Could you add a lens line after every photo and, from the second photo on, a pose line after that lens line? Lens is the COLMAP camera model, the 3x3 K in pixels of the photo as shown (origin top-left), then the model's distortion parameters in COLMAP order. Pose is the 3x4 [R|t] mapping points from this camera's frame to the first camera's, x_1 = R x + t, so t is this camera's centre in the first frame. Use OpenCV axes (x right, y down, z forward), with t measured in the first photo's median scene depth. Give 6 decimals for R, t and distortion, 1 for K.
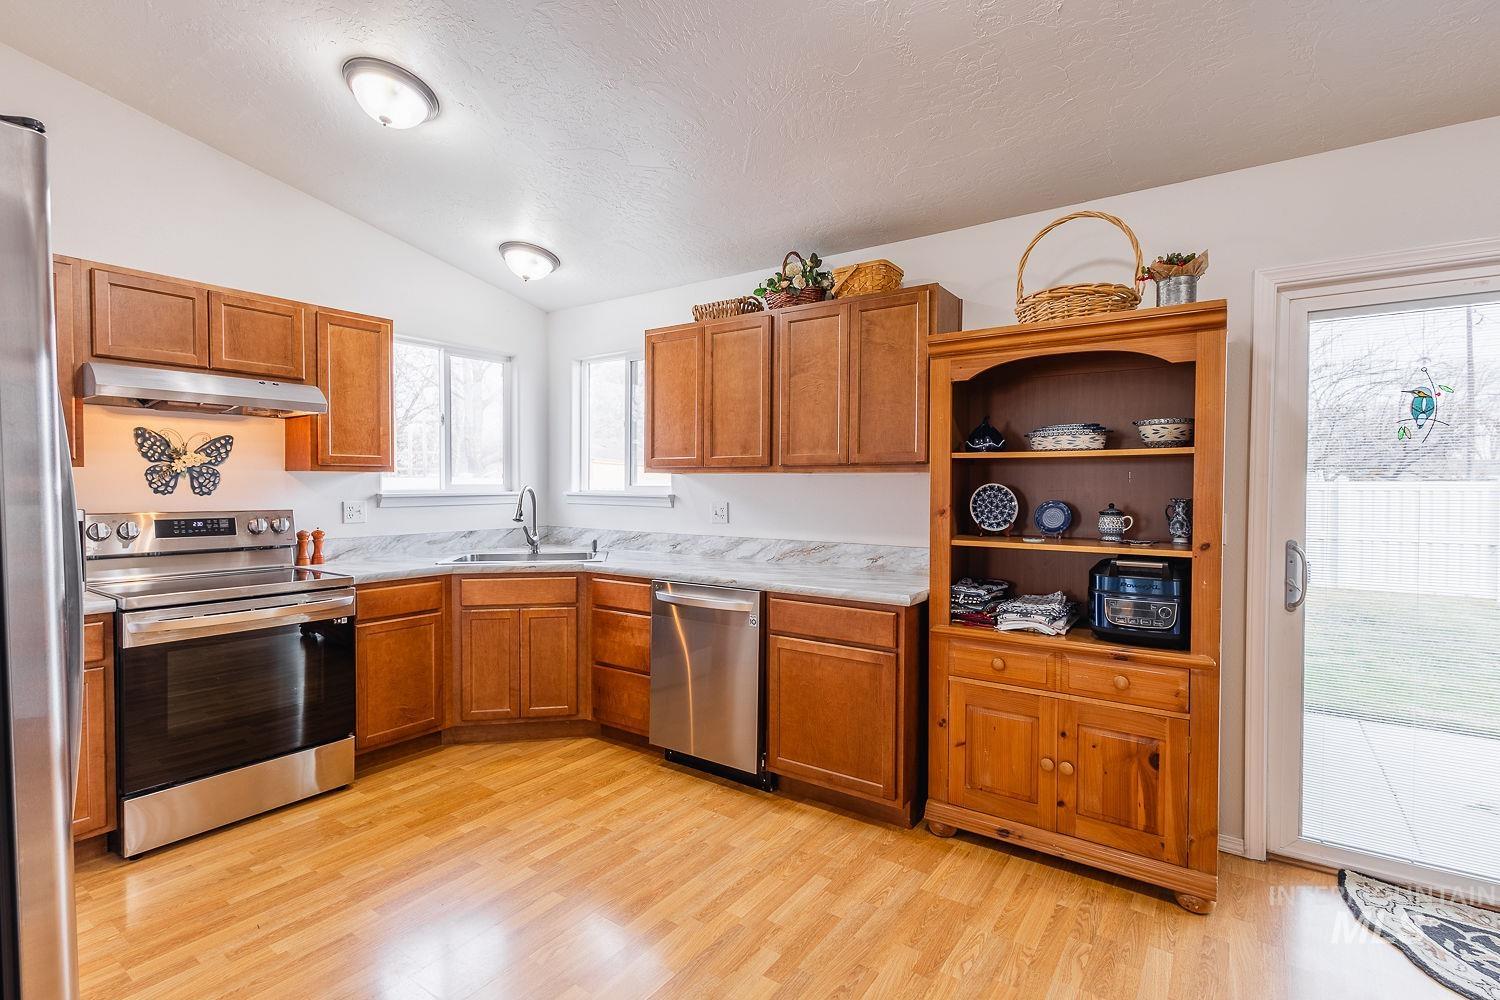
lens RADIAL K [[692.6, 0, 750.0], [0, 692.6, 500.0], [0, 0, 1]] dist [0.026016, -0.010927]
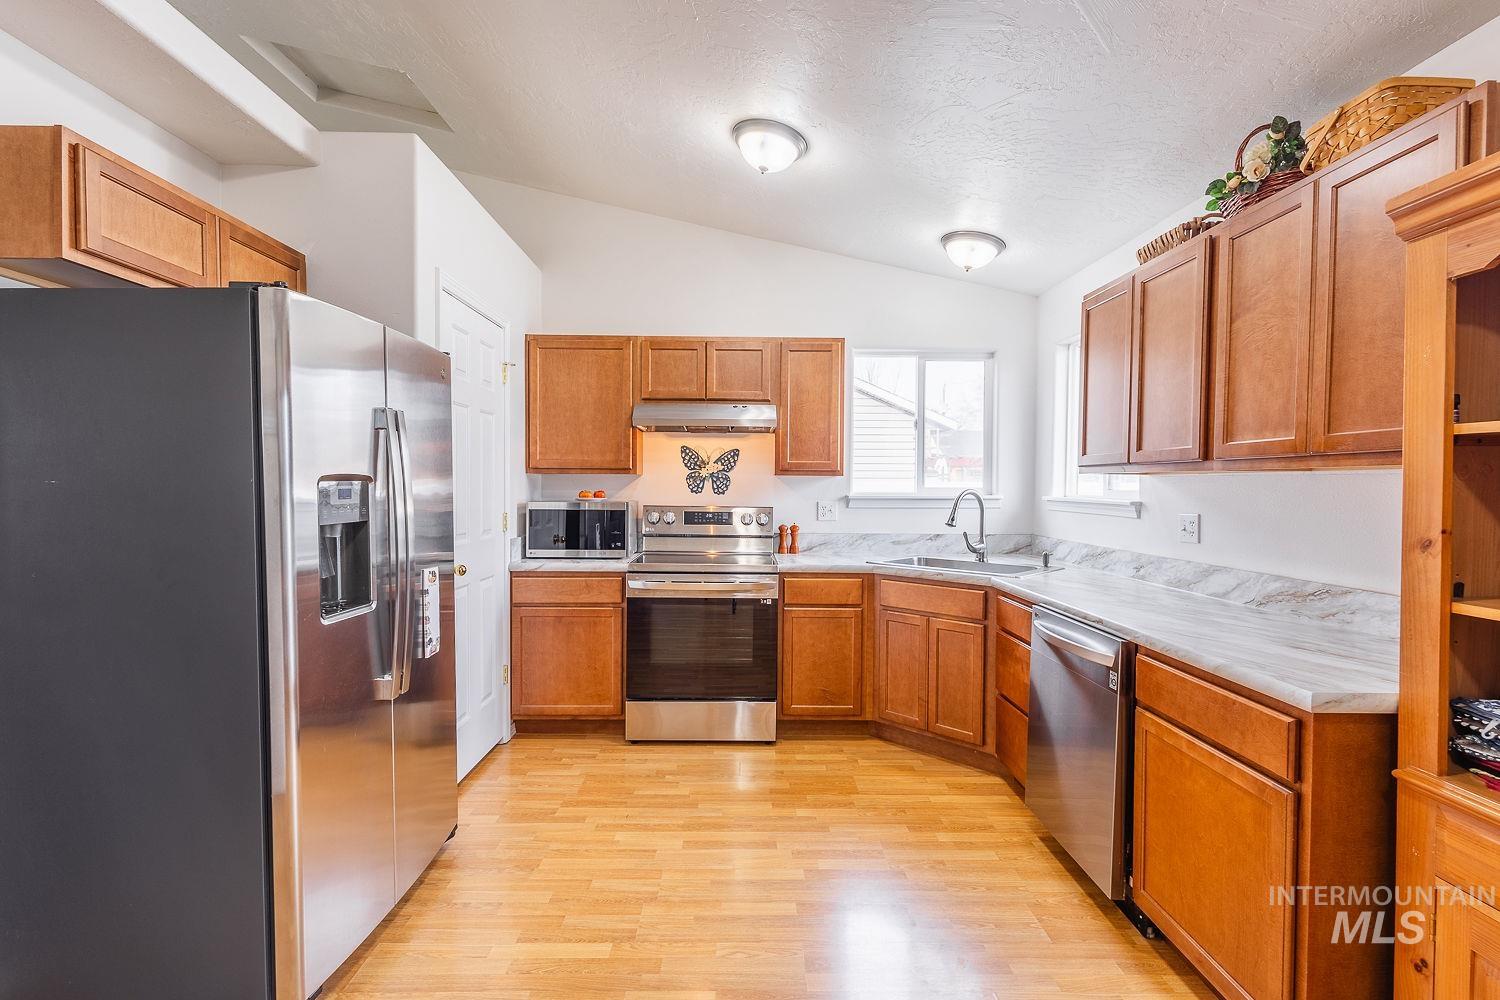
lens RADIAL K [[694.4, 0, 747.1], [0, 694.4, 502.7], [0, 0, 1]] dist [0.005791, 0.000412]
pose [[0.596232, 0.021601, -0.802521, 0.331832], [-0.024452, 0.999663, 0.008740, -0.004062], [0.802440, 0.014412, 0.596559, 0.264635]]
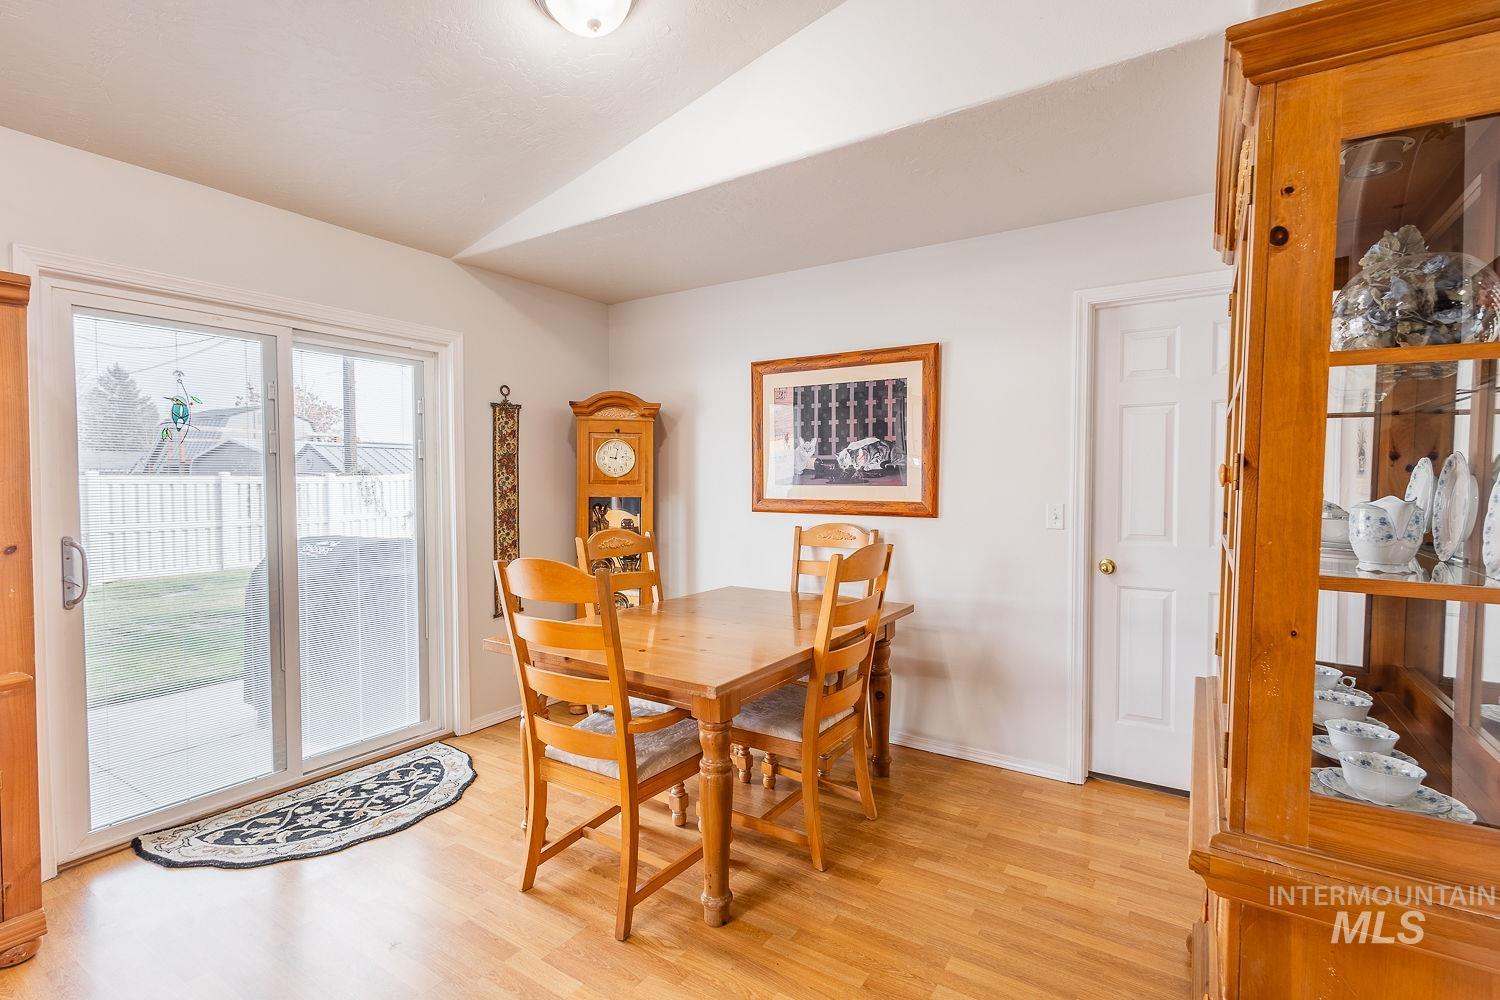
lens RADIAL K [[706.4, 0, 757.0], [0, 706.4, 498.7], [0, 0, 1]] dist [0.006429, 0.000407]
pose [[-0.044076, -0.030344, 0.998567, -0.199175], [0.022677, 0.999251, 0.031366, -0.003224], [-0.998771, 0.024027, -0.043354, 0.066209]]
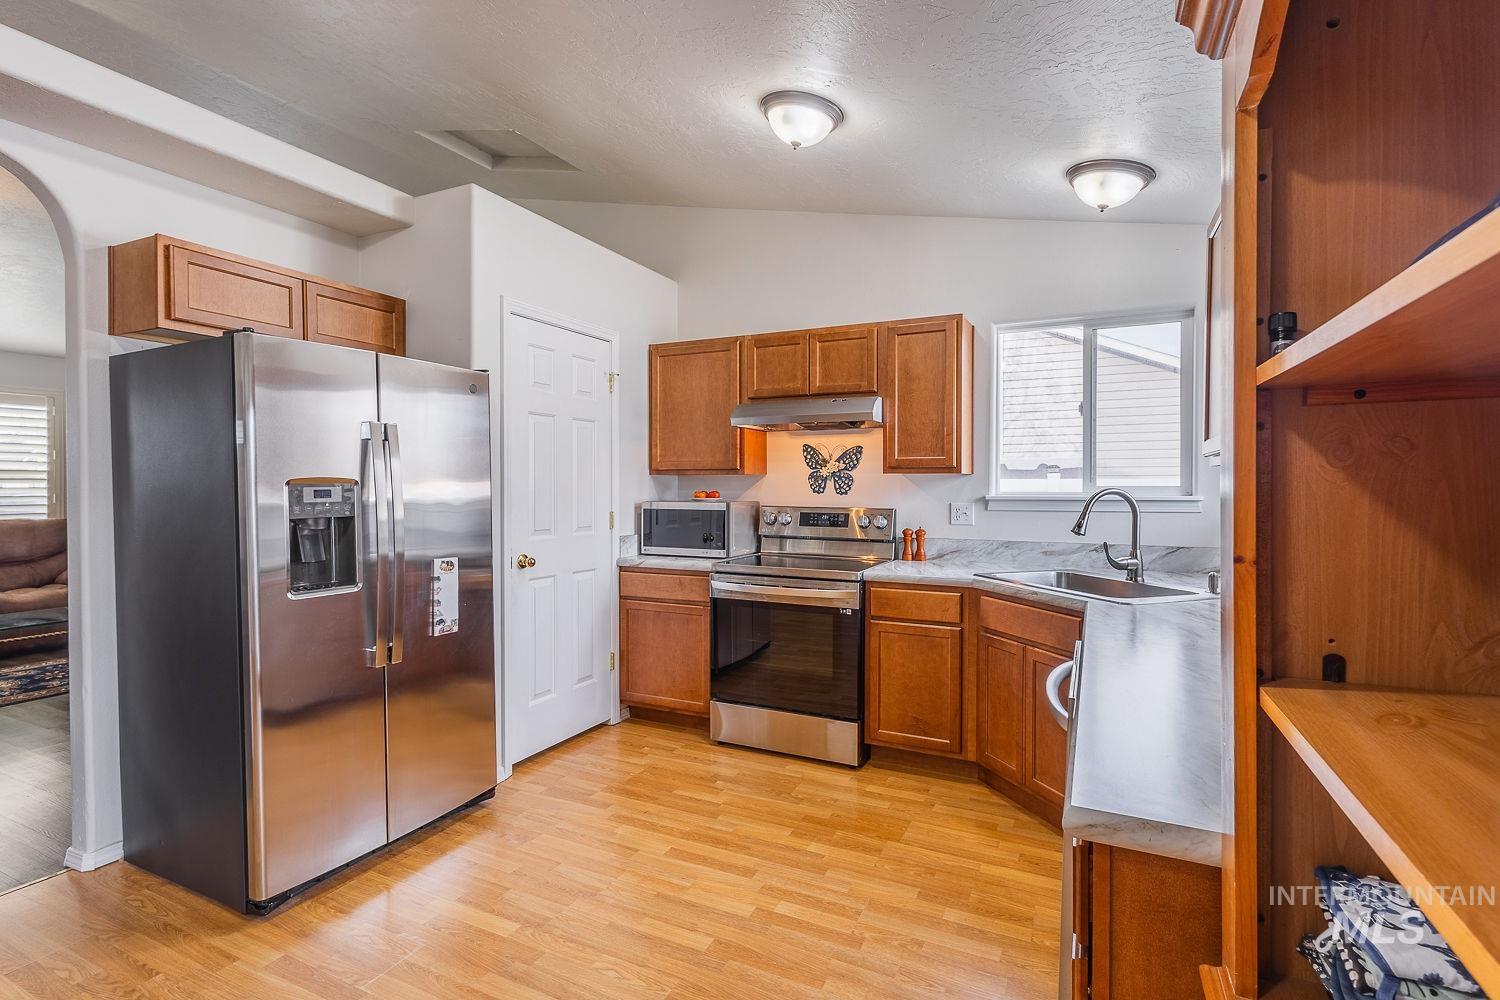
lens RADIAL K [[700.5, 0, 750.0], [0, 700.5, 500.0], [0, 0, 1]] dist [0.005973, -0.000424]
pose [[0.176708, 0.018894, -0.984082, 0.448253], [-0.023490, 0.999612, 0.014974, -0.012868], [0.983983, 0.020470, 0.177083, 0.647913]]
